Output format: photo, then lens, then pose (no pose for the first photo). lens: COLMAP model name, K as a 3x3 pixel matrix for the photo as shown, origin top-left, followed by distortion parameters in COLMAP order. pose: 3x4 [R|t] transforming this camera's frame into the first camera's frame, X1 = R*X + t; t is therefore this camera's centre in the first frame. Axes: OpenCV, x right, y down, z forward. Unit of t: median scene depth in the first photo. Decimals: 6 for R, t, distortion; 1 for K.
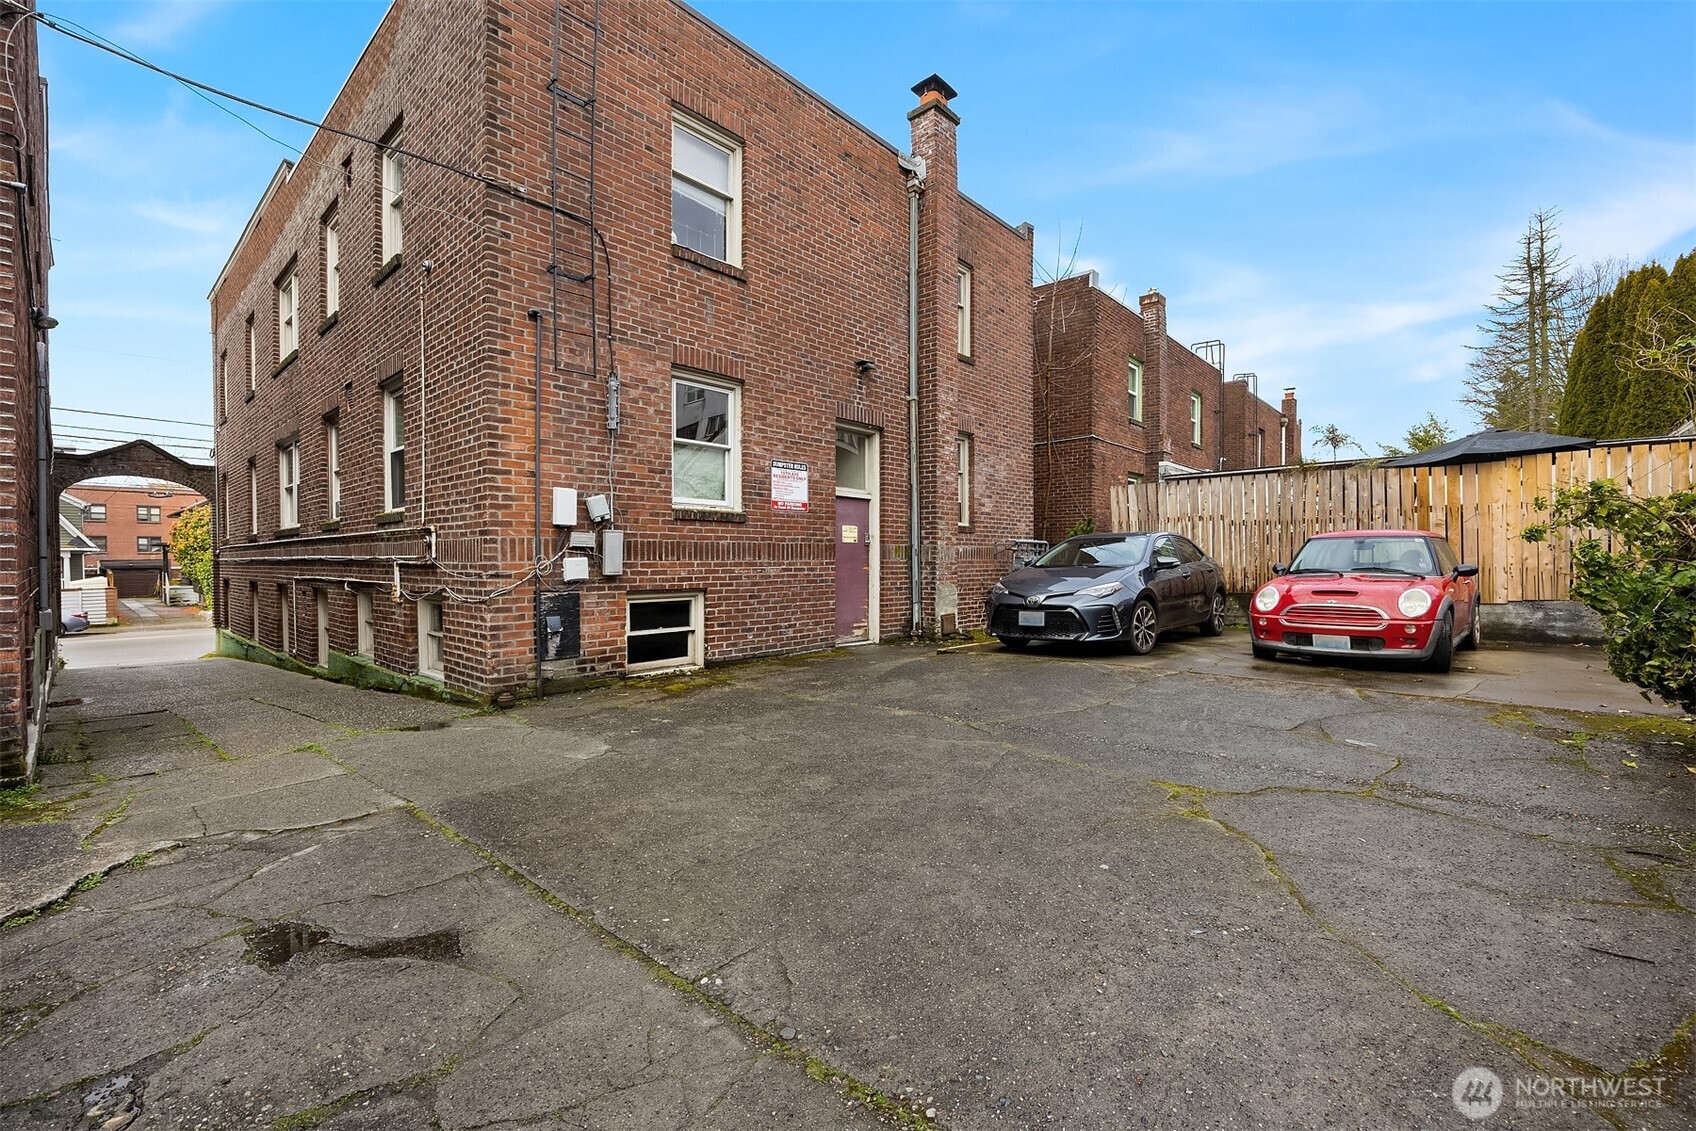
lens RADIAL K [[721.1, 0, 848.0], [0, 721.1, 565.5], [0, 0, 1]] dist [-0.002087, -0.000284]
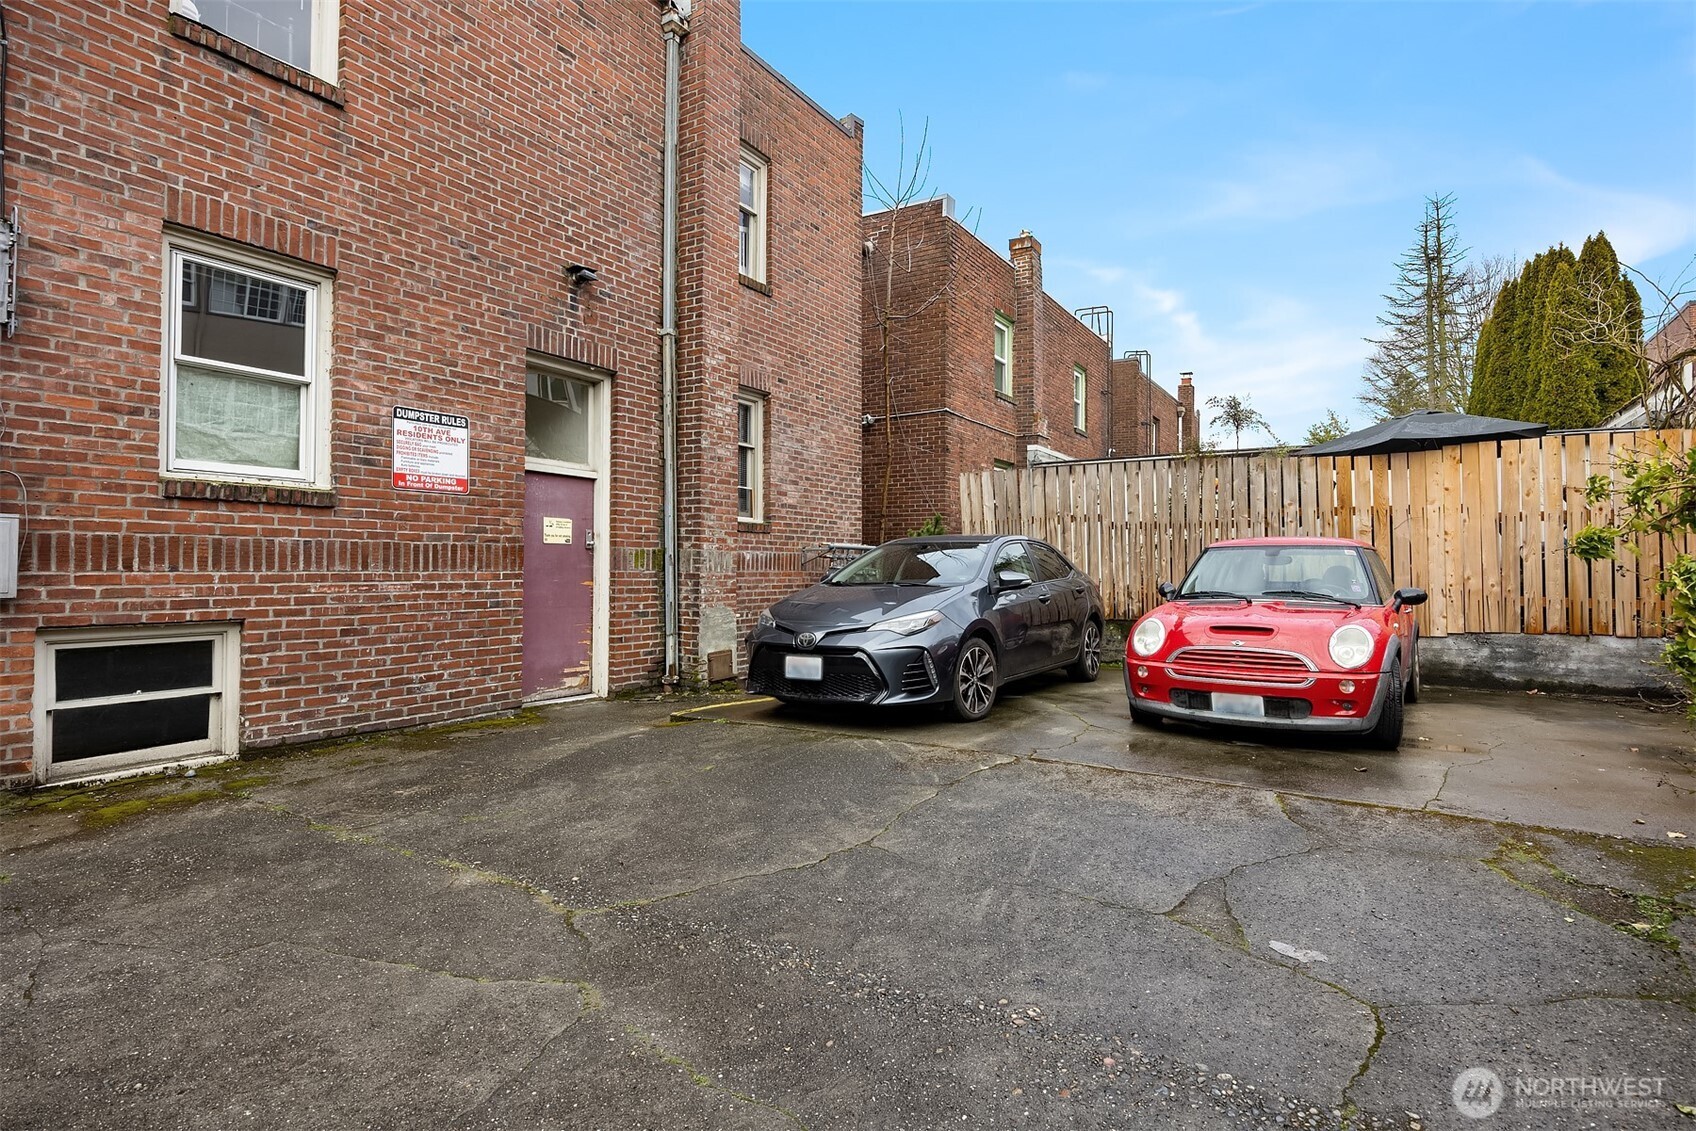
lens RADIAL K [[844.5, 0, 844.2], [0, 844.5, 540.8], [0, 0, 1]] dist [0.002537, -0.000514]
pose [[0.986935, 0.015509, 0.160371, 0.144066], [-0.009503, 0.999227, -0.038149, -0.008550], [-0.160839, 0.036127, 0.986319, 0.220403]]
